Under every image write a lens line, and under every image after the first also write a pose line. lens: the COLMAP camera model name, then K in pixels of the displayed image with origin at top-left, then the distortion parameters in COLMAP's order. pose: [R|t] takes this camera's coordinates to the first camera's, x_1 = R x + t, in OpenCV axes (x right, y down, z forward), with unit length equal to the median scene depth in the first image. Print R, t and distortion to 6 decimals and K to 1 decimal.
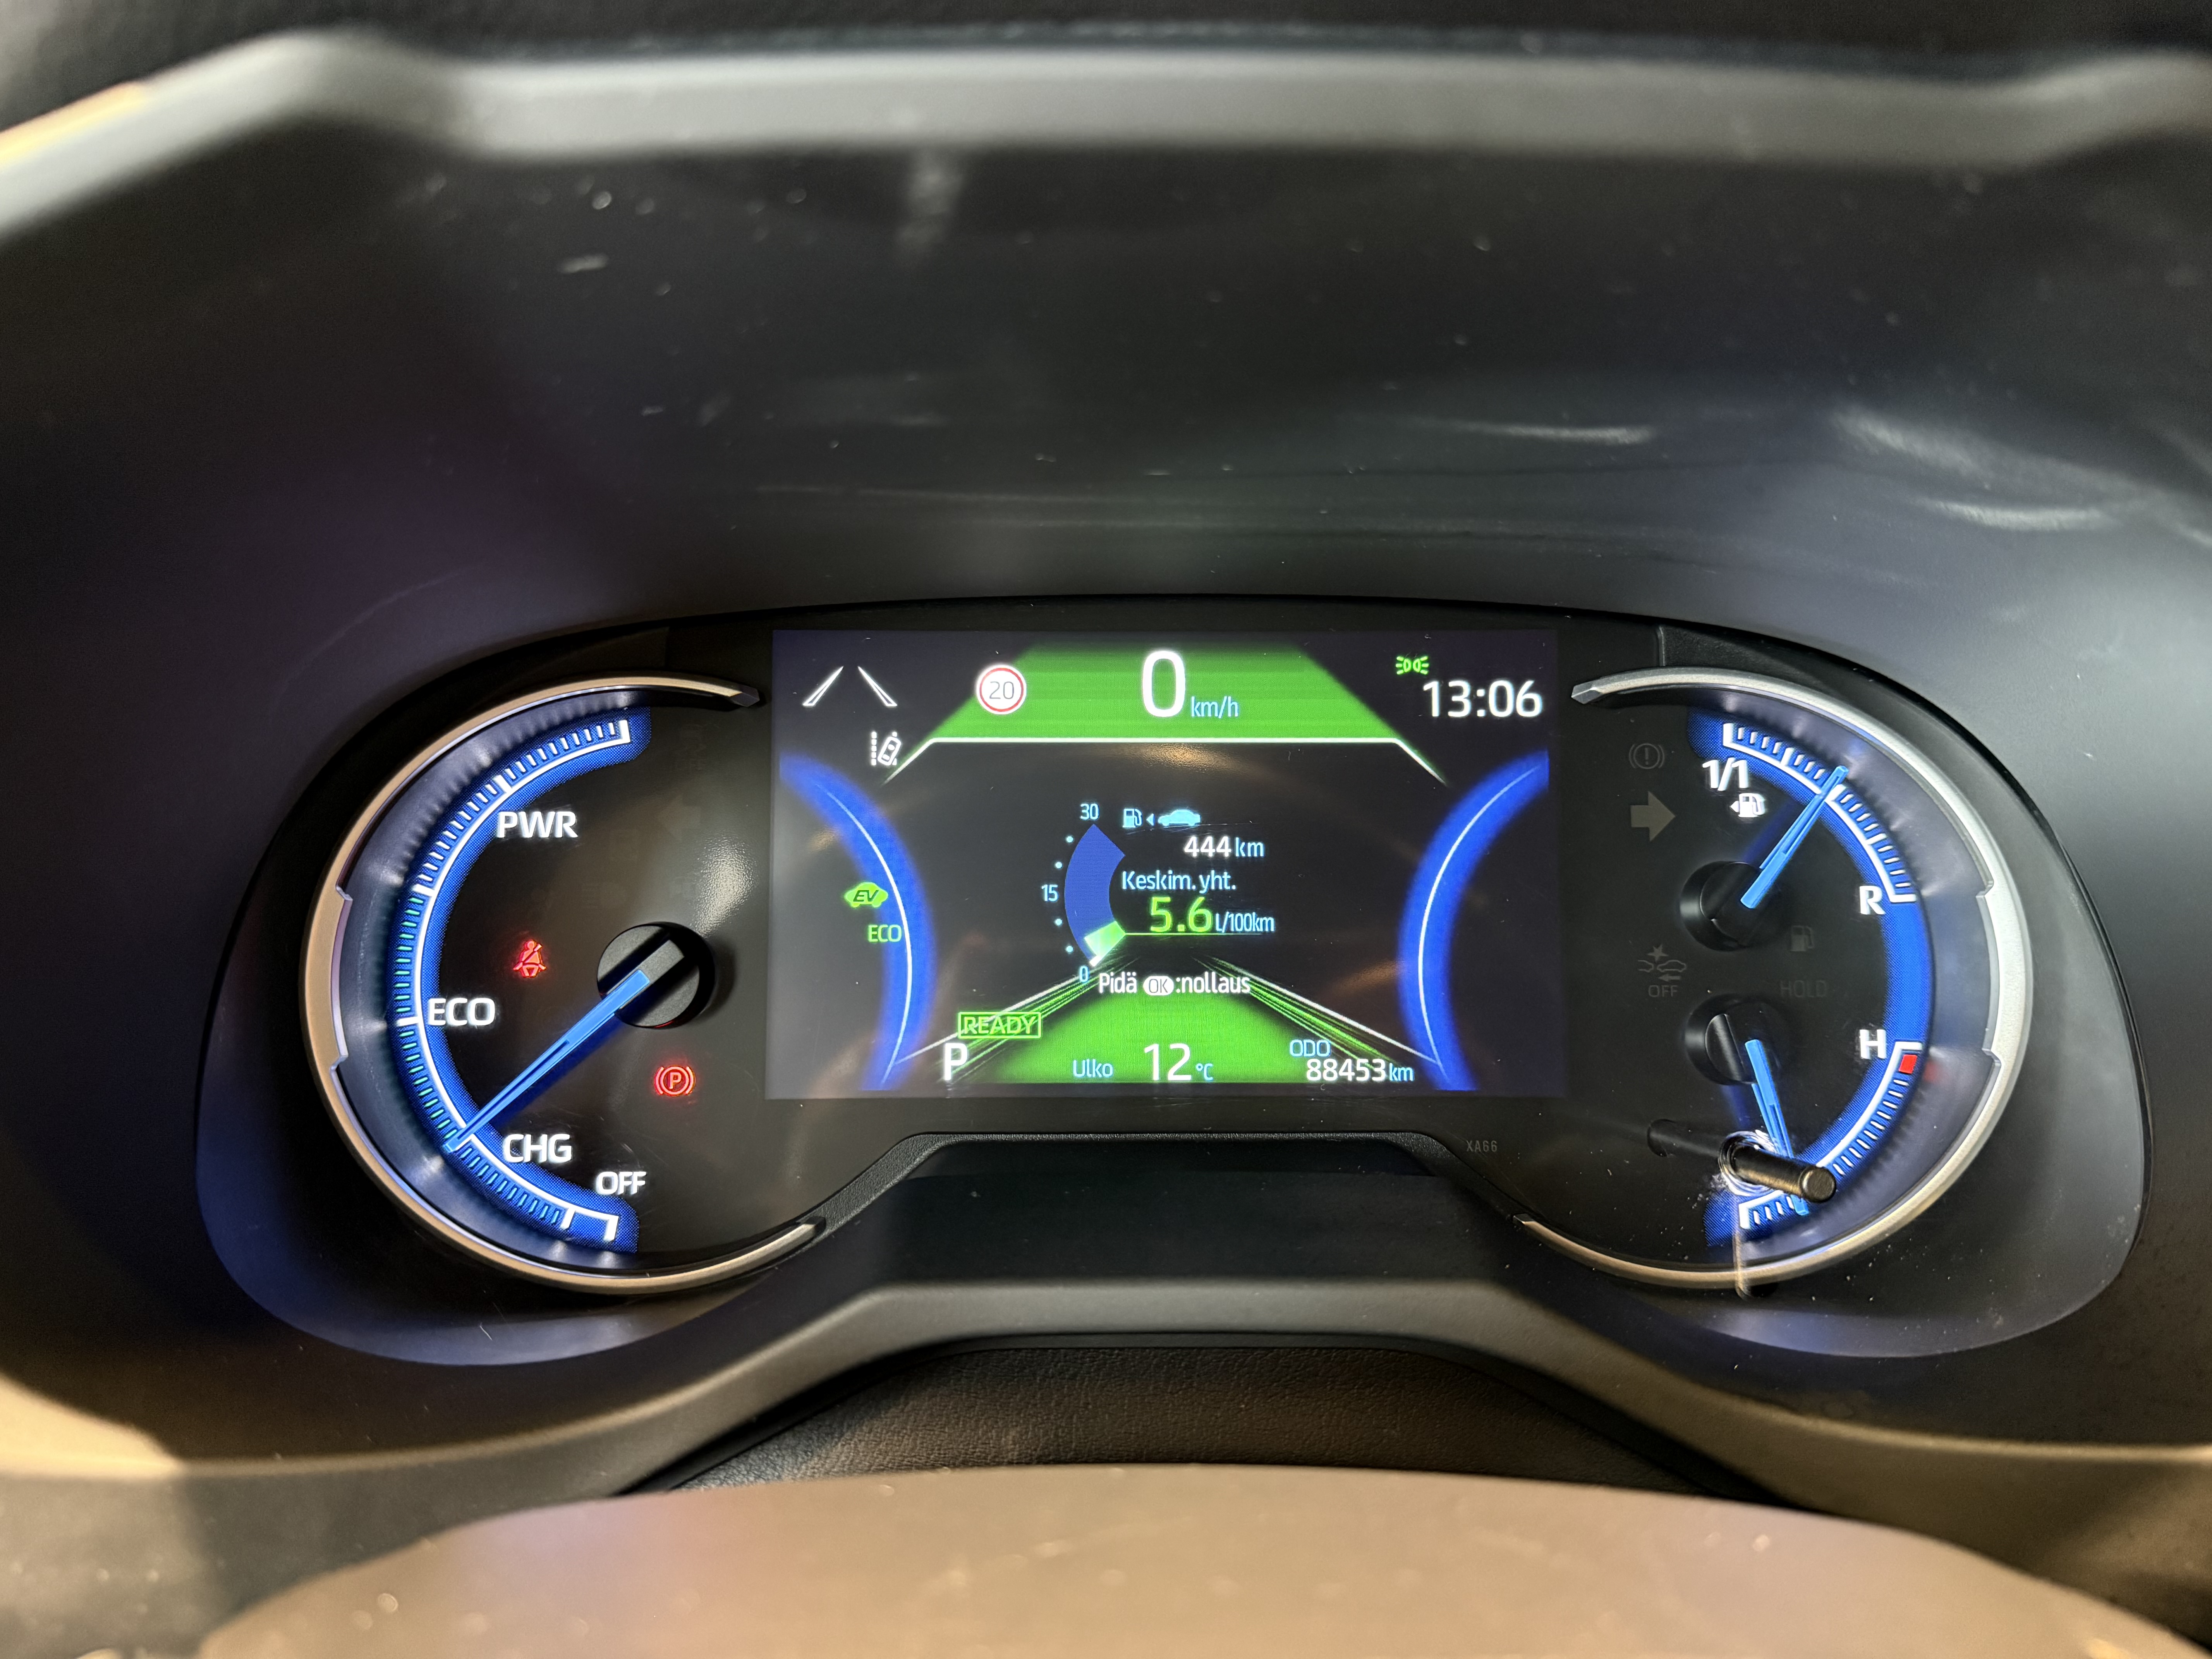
lens RADIAL K [[1598.7, 0, 1110.1], [0, 1598.7, 841.0], [0, 0, 1]] dist [0.052858, -0.055581]
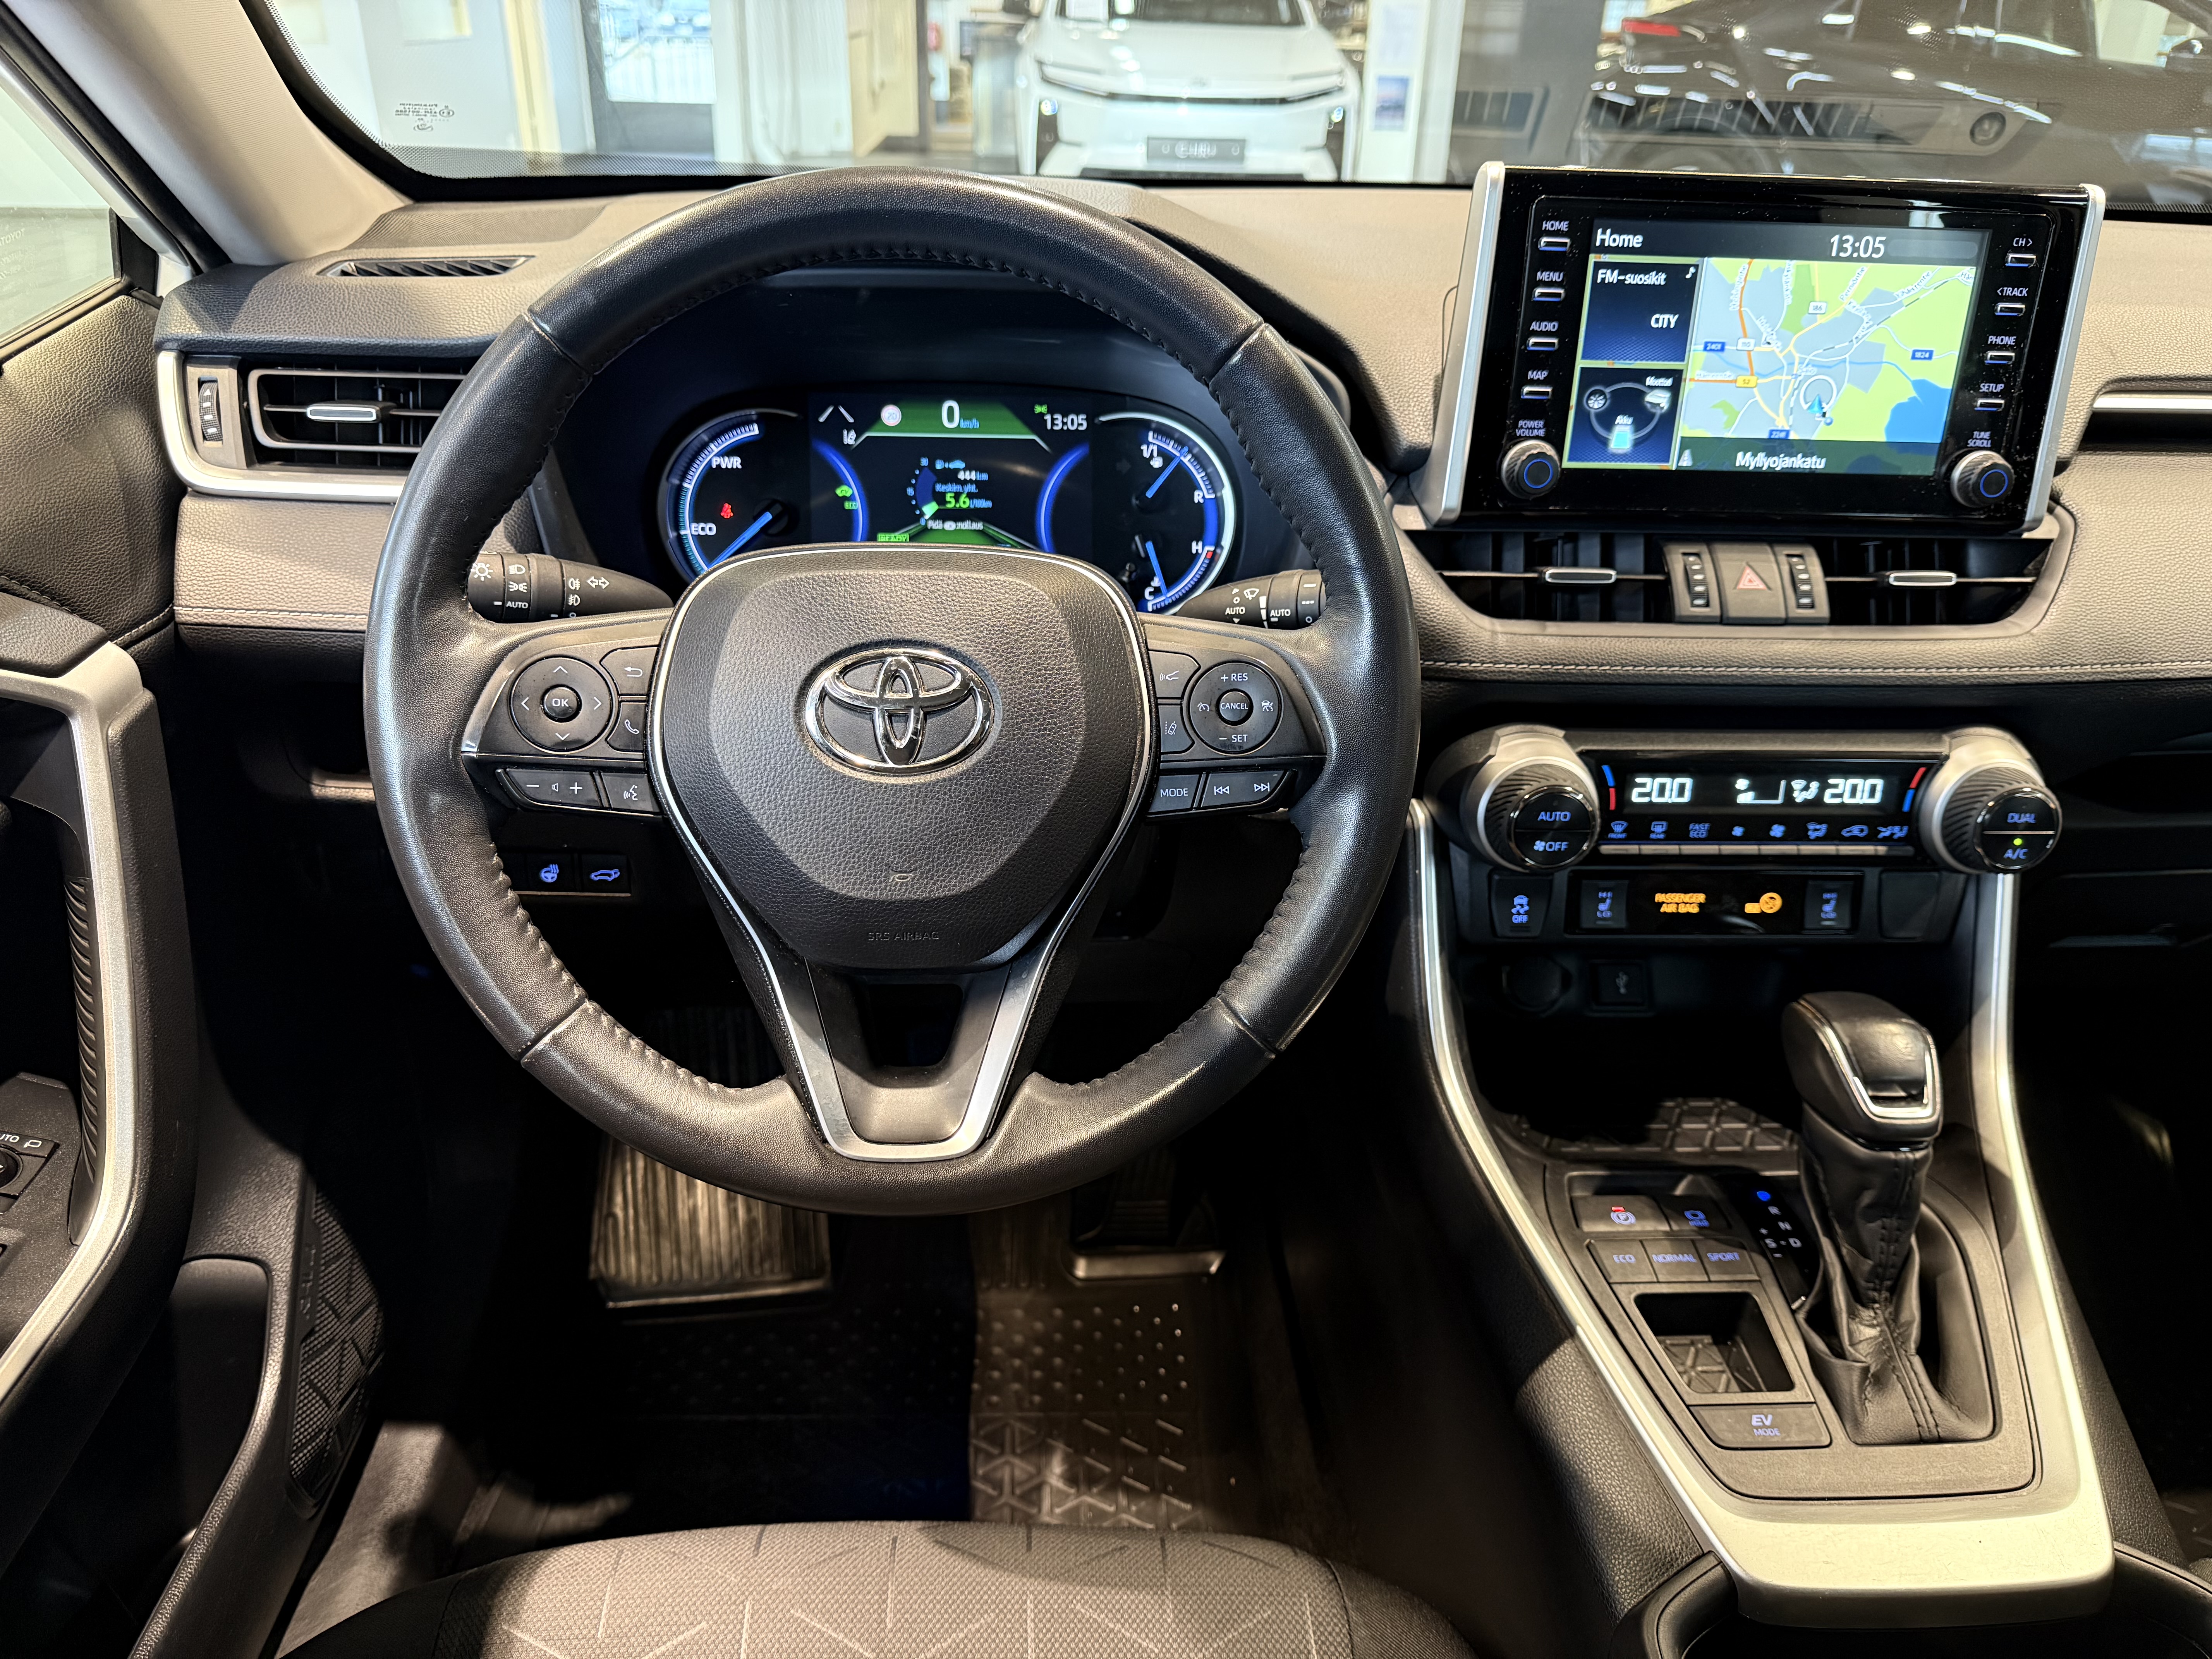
lens RADIAL K [[1598.7, 0, 1120.1], [0, 1598.7, 848.6], [0, 0, 1]] dist [0.052858, -0.055581]
pose [[0.999099, 0.001174, 0.042423, 0.212449], [-0.008189, 0.986166, 0.165556, 0.182632], [-0.041642, -0.165754, 0.985288, -1.897235]]
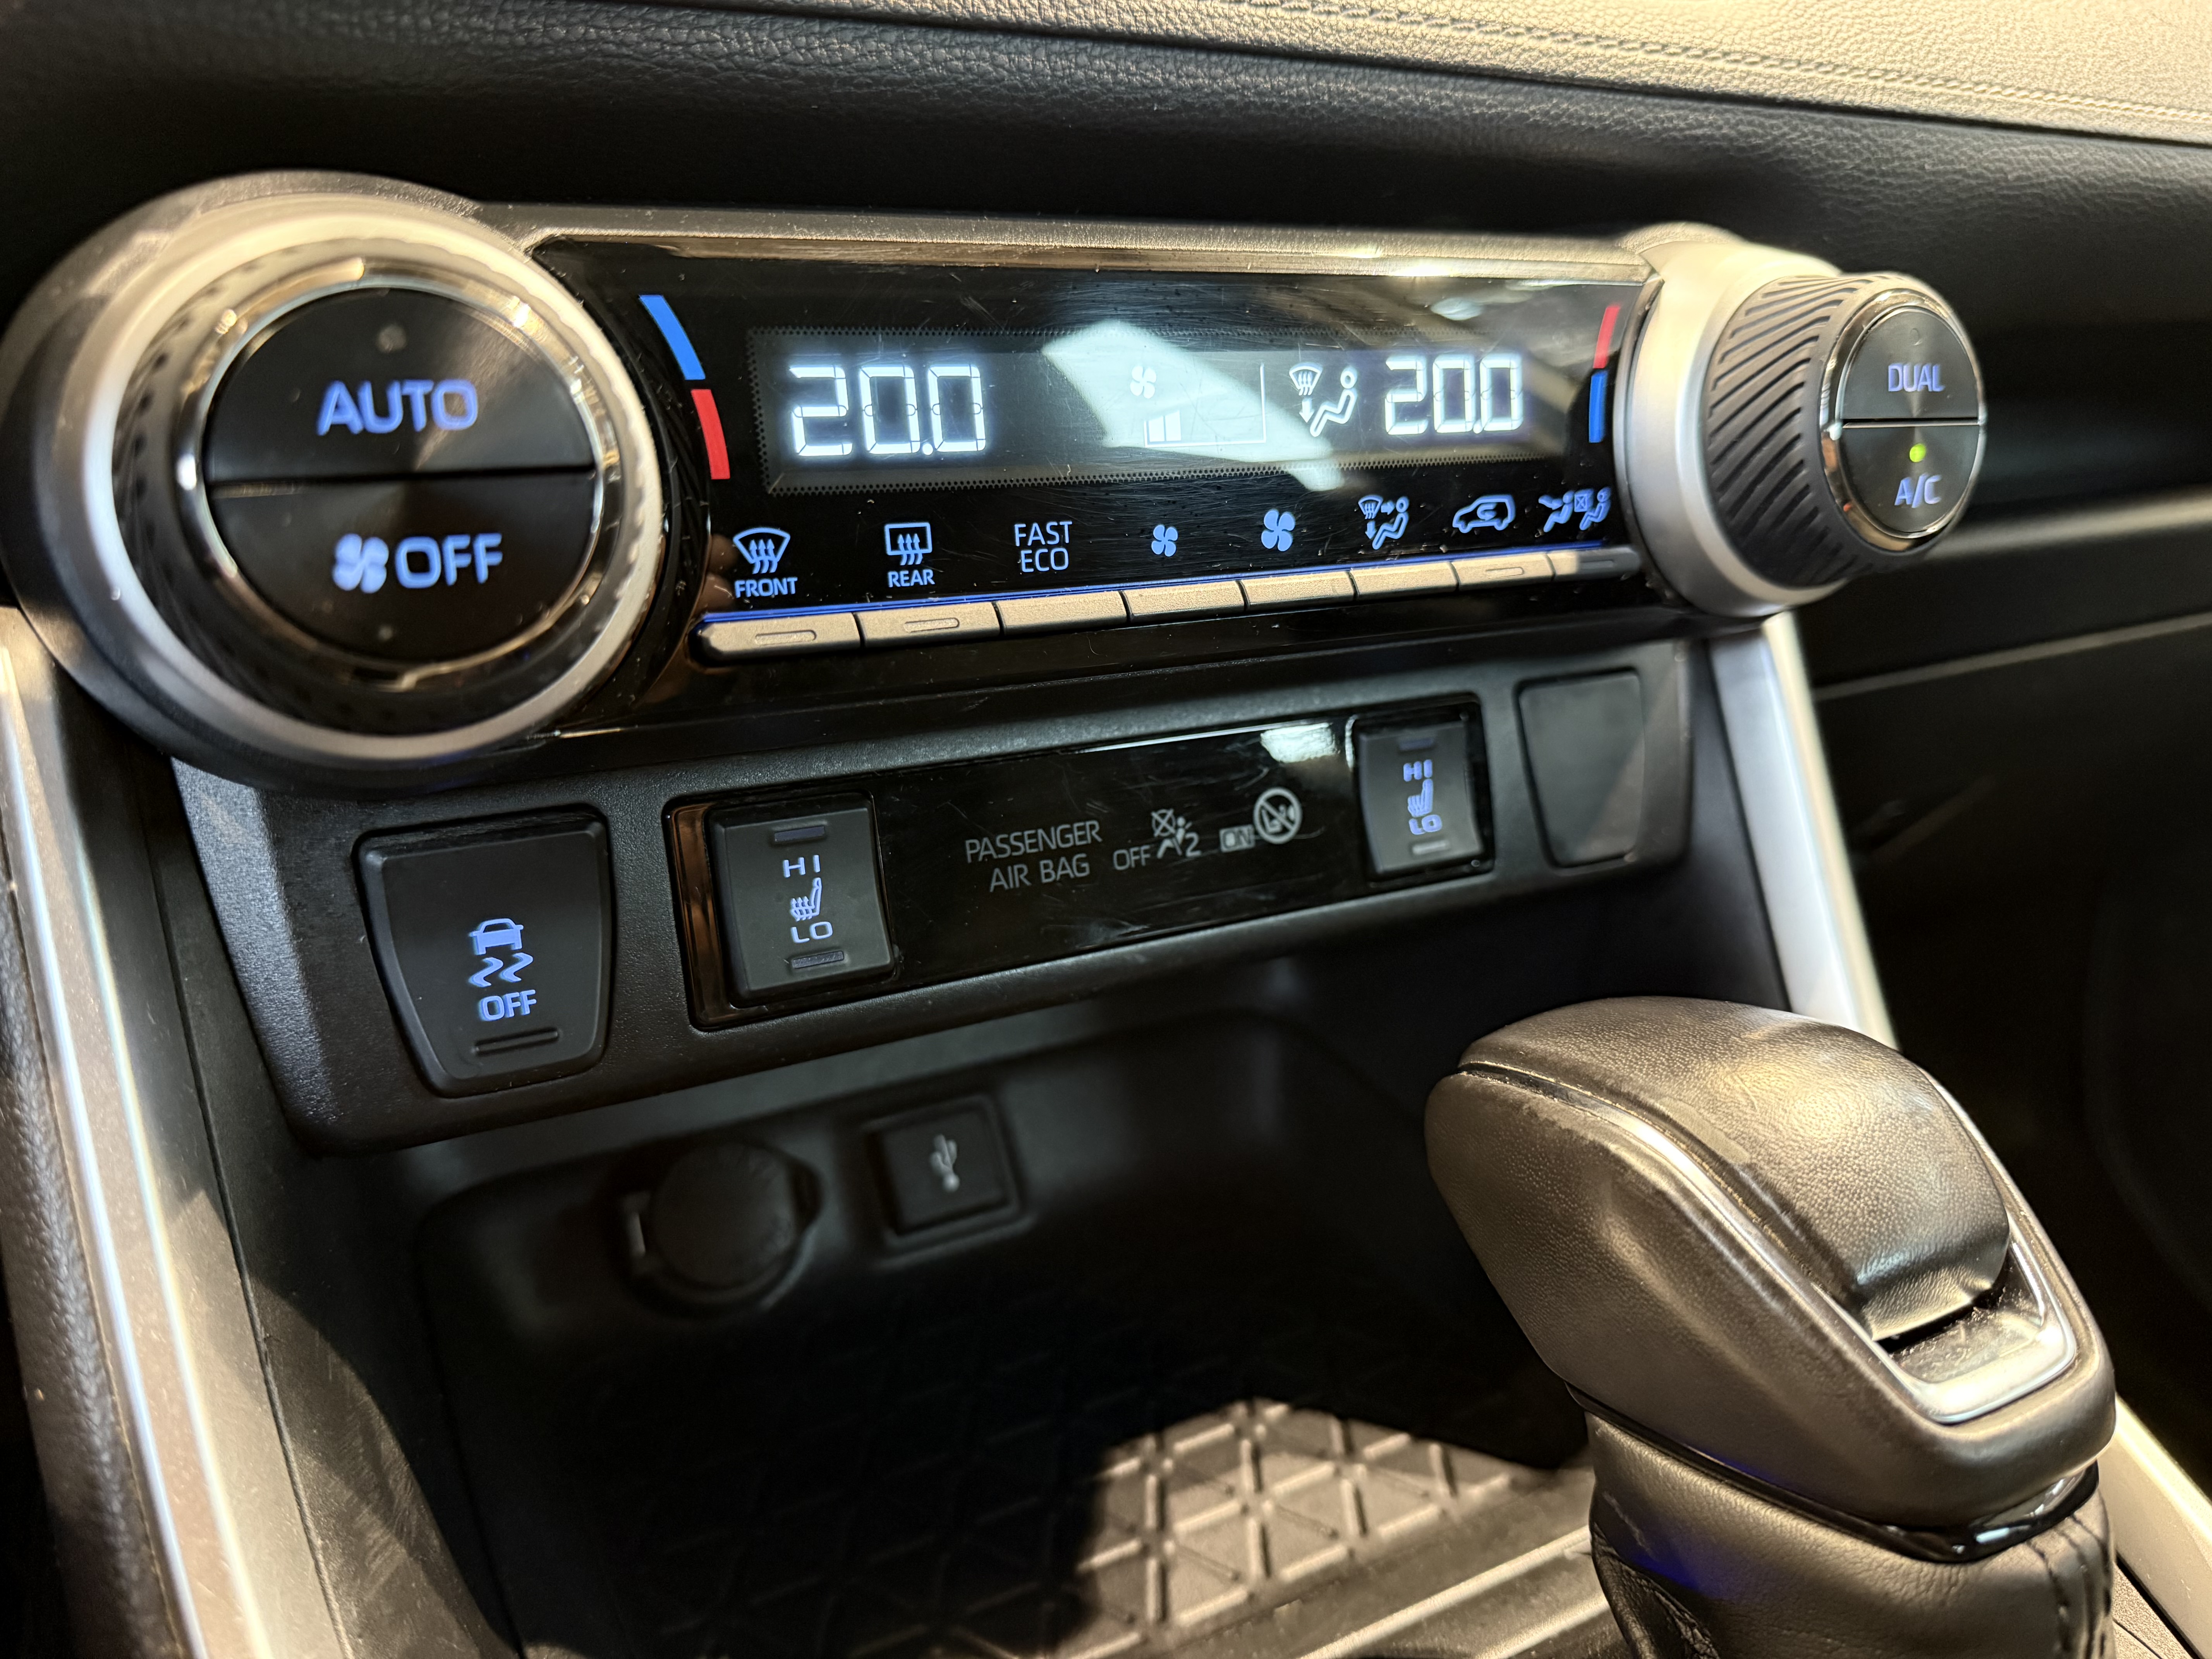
lens RADIAL K [[1598.7, 0, 1119.3], [0, 1598.7, 851.4], [0, 0, 1]] dist [0.052858, -0.055581]
pose [[0.883435, -0.146174, 0.445170, 0.882001], [0.142050, 0.988933, 0.042824, 0.647585], [-0.446503, 0.025404, 0.894421, -0.186183]]
